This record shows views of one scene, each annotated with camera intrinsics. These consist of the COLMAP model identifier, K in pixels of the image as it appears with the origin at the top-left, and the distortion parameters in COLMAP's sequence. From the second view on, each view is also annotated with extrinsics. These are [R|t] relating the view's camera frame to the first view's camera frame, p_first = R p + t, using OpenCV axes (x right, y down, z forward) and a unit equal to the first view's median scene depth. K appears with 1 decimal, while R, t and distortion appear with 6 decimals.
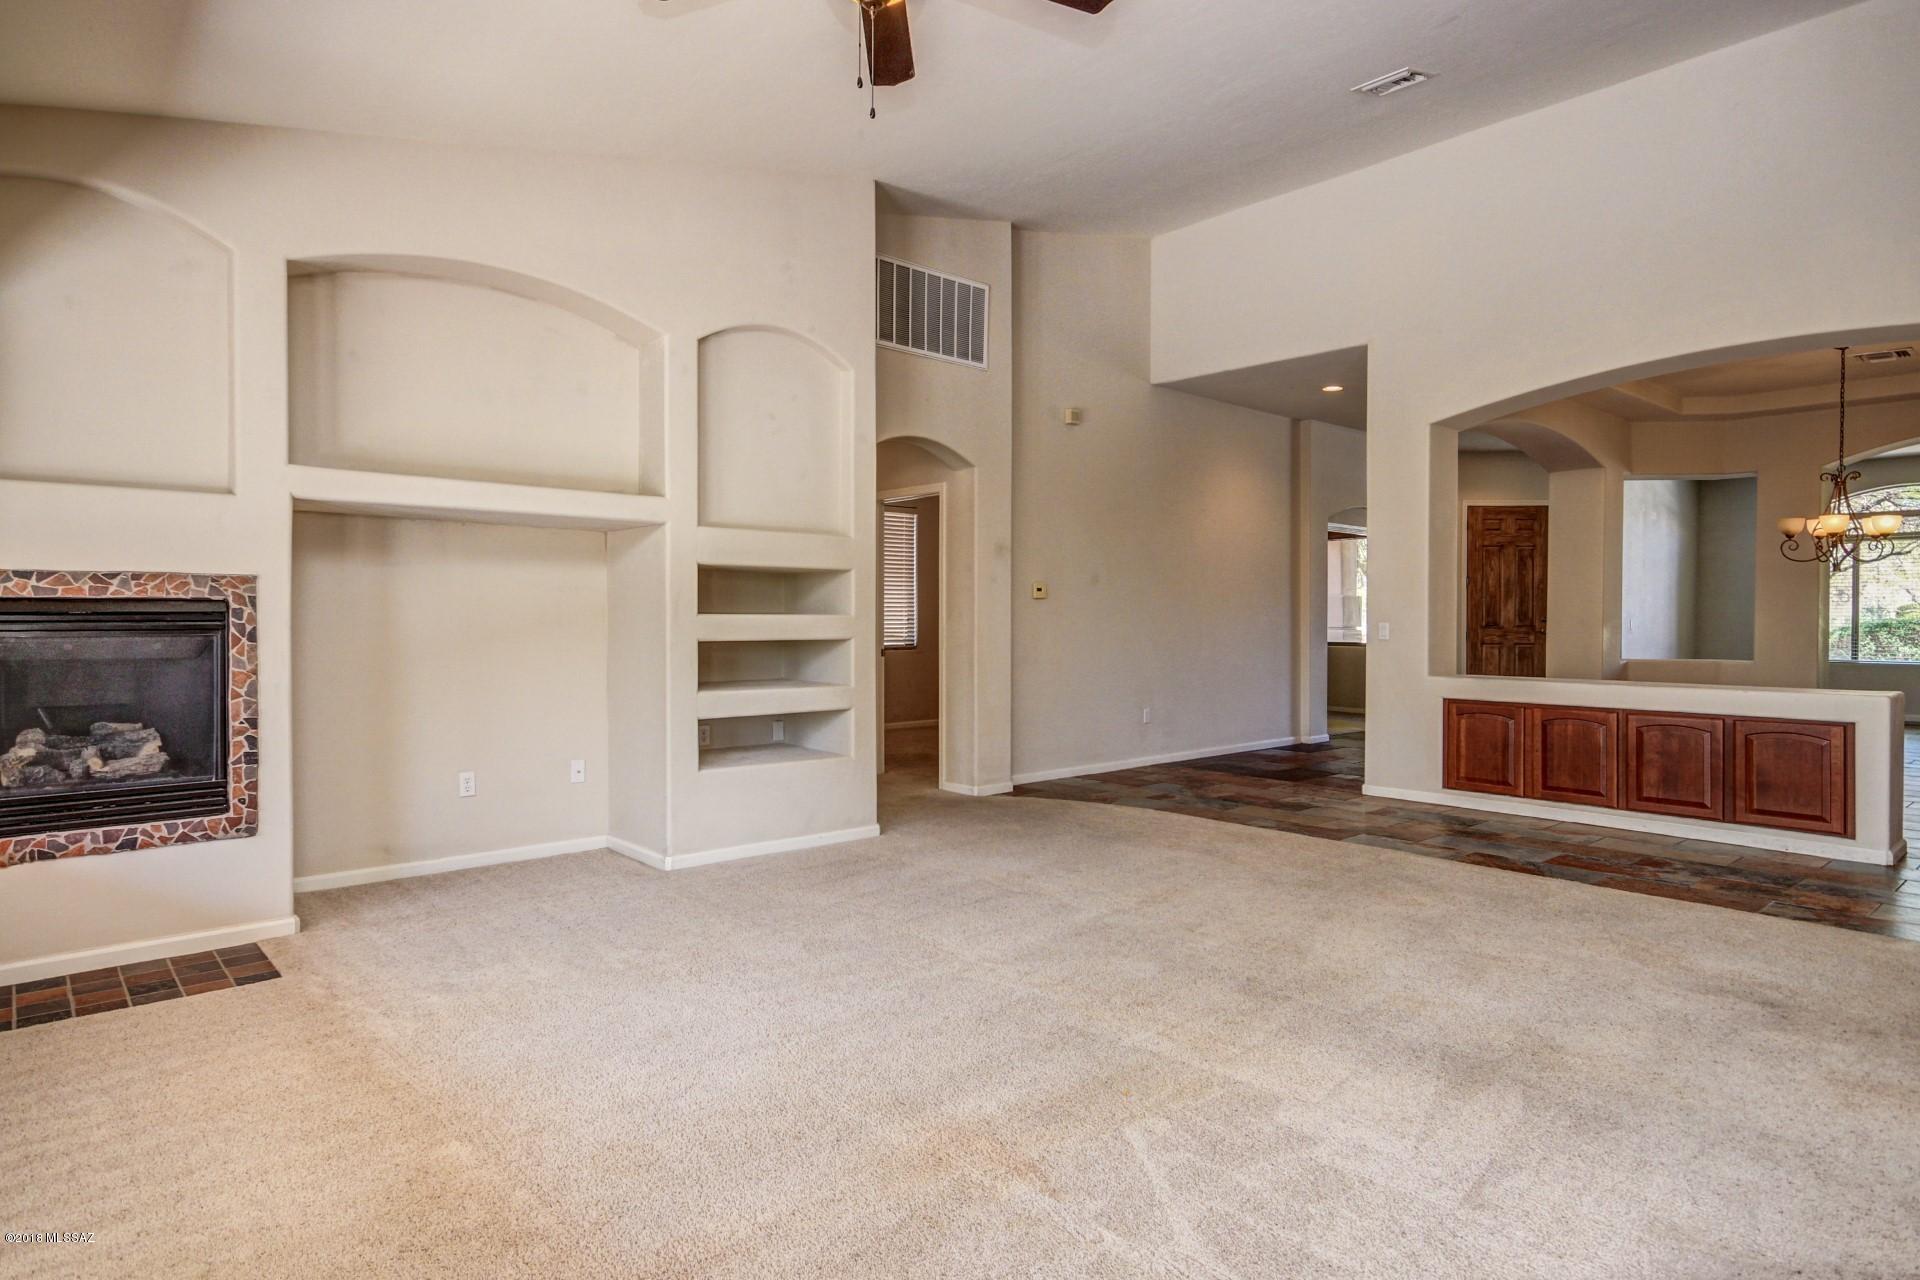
lens RADIAL K [[1065.7, 0, 961.2], [0, 1065.7, 626.6], [0, 0, 1]] dist [0.015507, 0.003208]
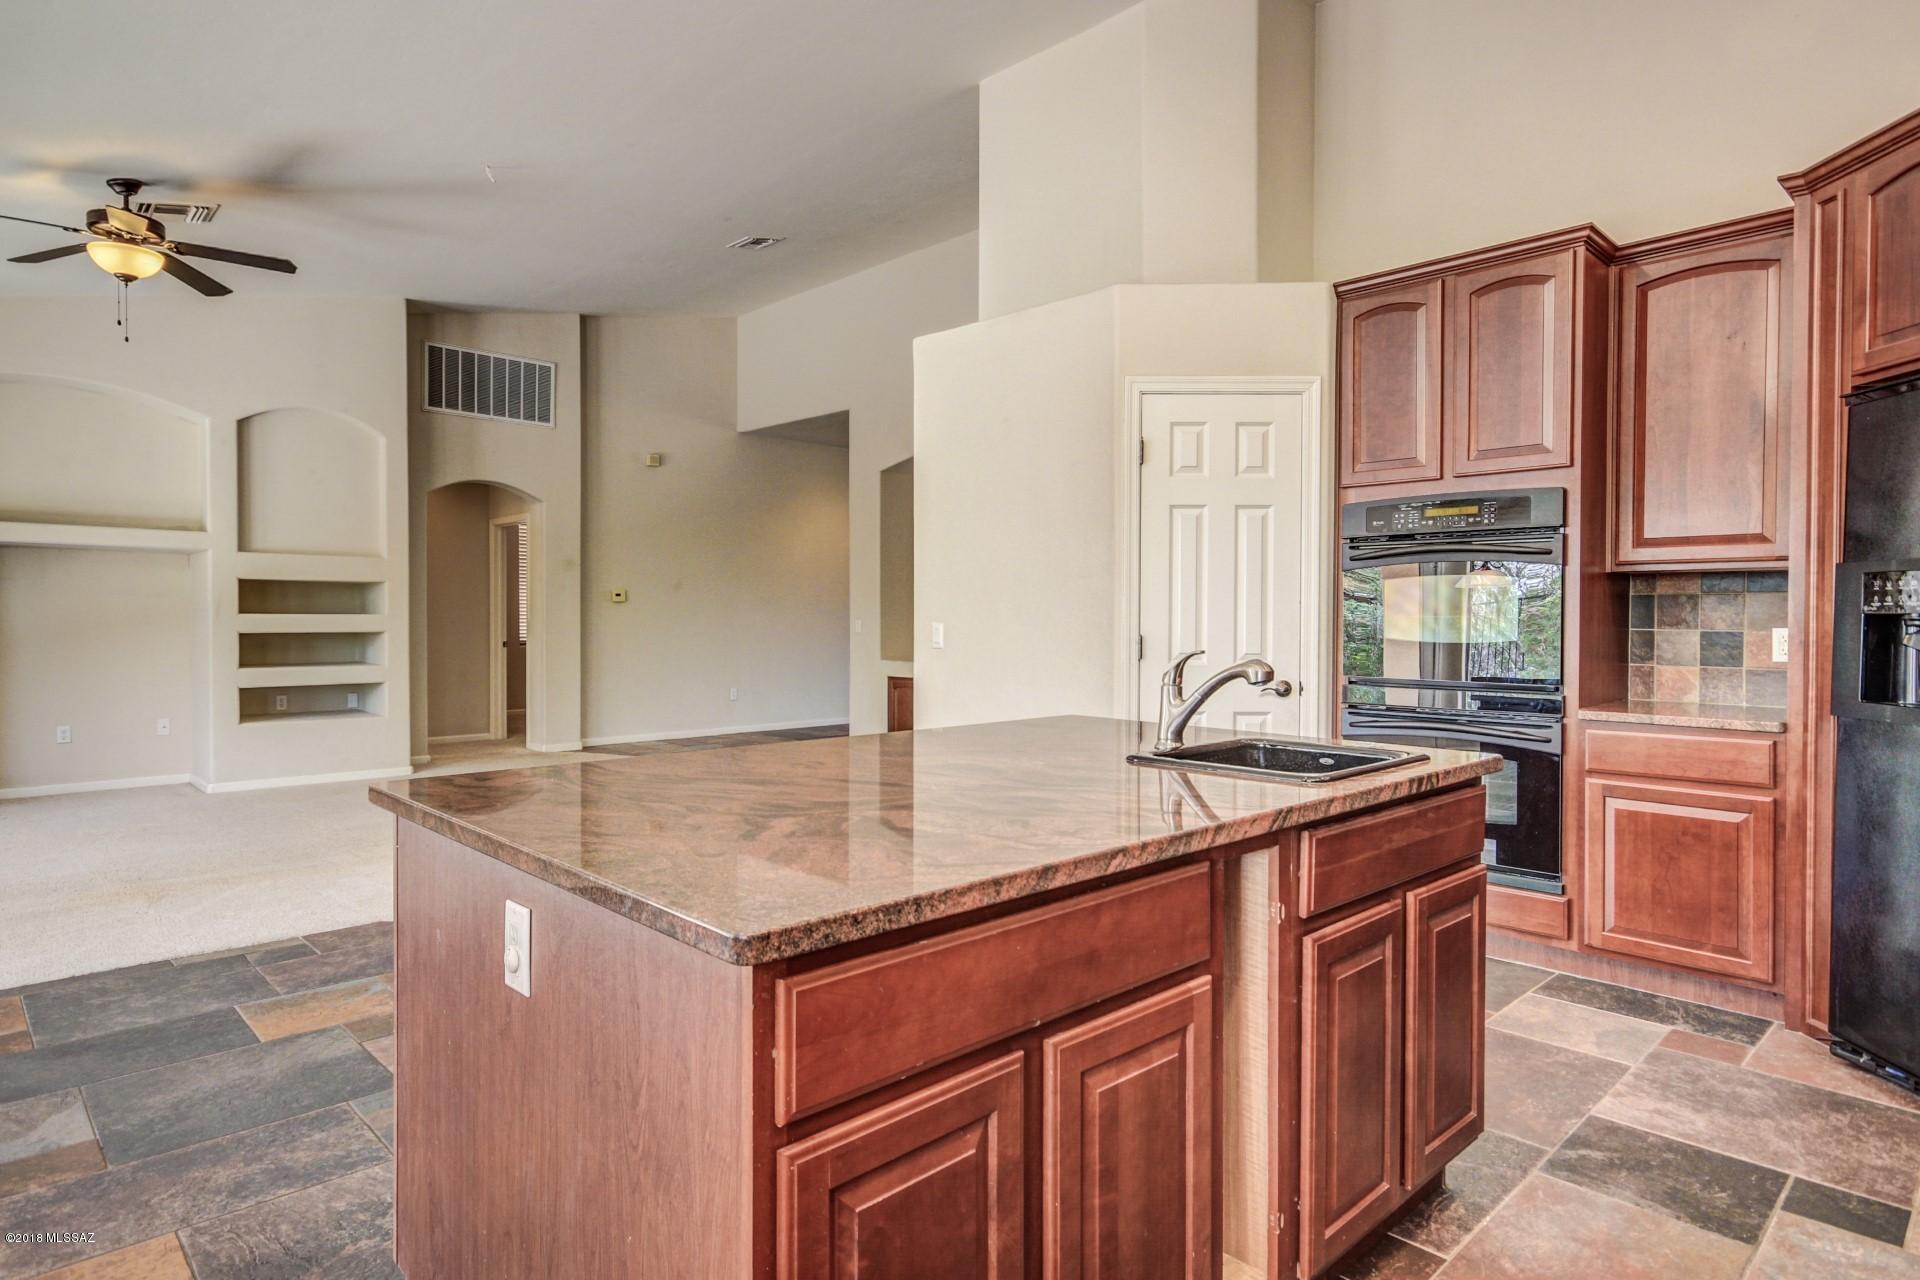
lens RADIAL K [[1065.7, 0, 964.6], [0, 1065.7, 631.4], [0, 0, 1]] dist [0.015507, 0.003208]
pose [[0.999400, -0.000583, 0.034622, 0.629215], [0.000406, 0.999987, 0.005112, 0.004193], [-0.034625, -0.005094, 0.999387, -0.432147]]
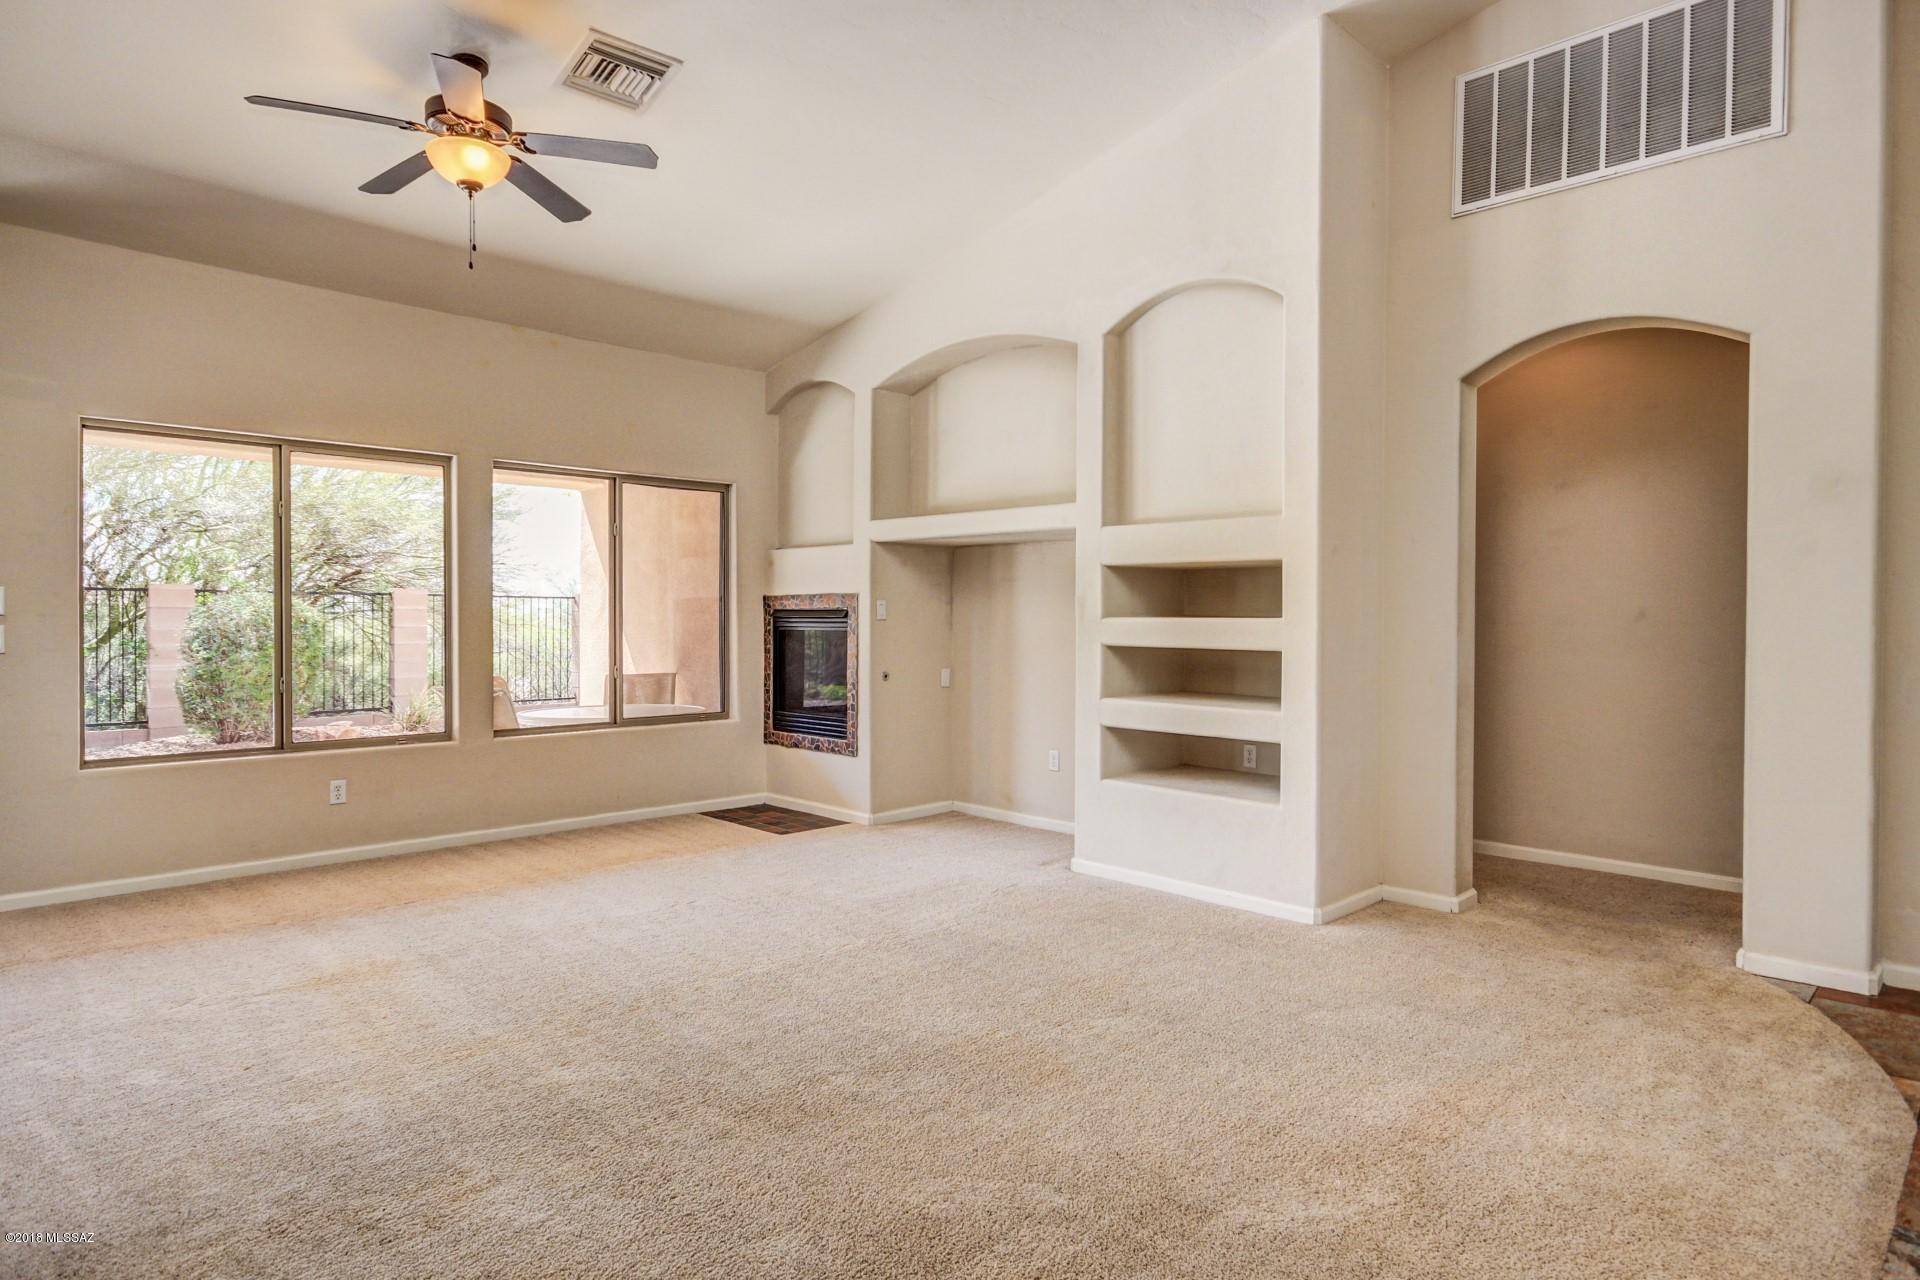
lens RADIAL K [[1065.7, 0, 956.9], [0, 1065.7, 638.0], [0, 0, 1]] dist [0.015507, 0.003208]
pose [[0.055550, 0.012863, -0.998373, 0.670510], [-0.016641, 0.999790, 0.011955, -0.002238], [0.998317, 0.015950, 0.055753, 0.763859]]
